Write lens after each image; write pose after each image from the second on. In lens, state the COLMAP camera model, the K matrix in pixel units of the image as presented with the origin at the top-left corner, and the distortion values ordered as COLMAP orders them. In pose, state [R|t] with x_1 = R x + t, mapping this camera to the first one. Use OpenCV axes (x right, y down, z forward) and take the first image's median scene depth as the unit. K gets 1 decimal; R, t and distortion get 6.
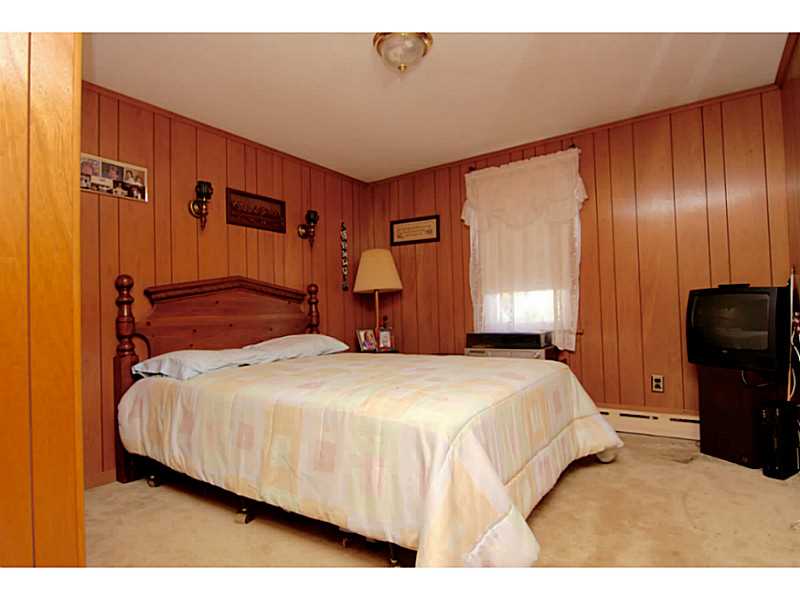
lens RADIAL K [[445.3, 0, 399.3], [0, 445.3, 293.9], [0, 0, 1]] dist [0.000444, 0.000058]
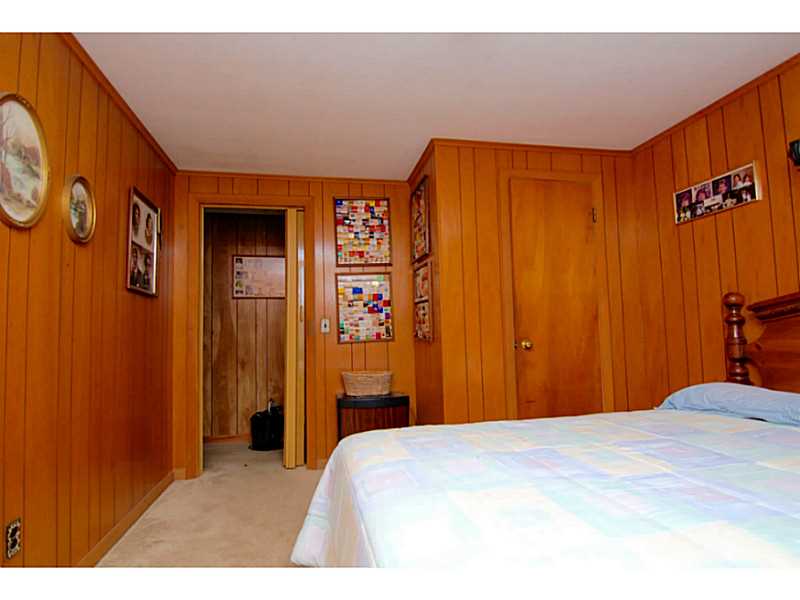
lens RADIAL K [[445.3, 0, 399.3], [0, 445.3, 303.8], [0, 0, 1]] dist [0.000444, 0.000058]
pose [[-0.699596, -0.018182, -0.714307, 0.512156], [0.053044, 0.995596, -0.077293, 0.014856], [0.712567, -0.091964, -0.695551, 1.138289]]
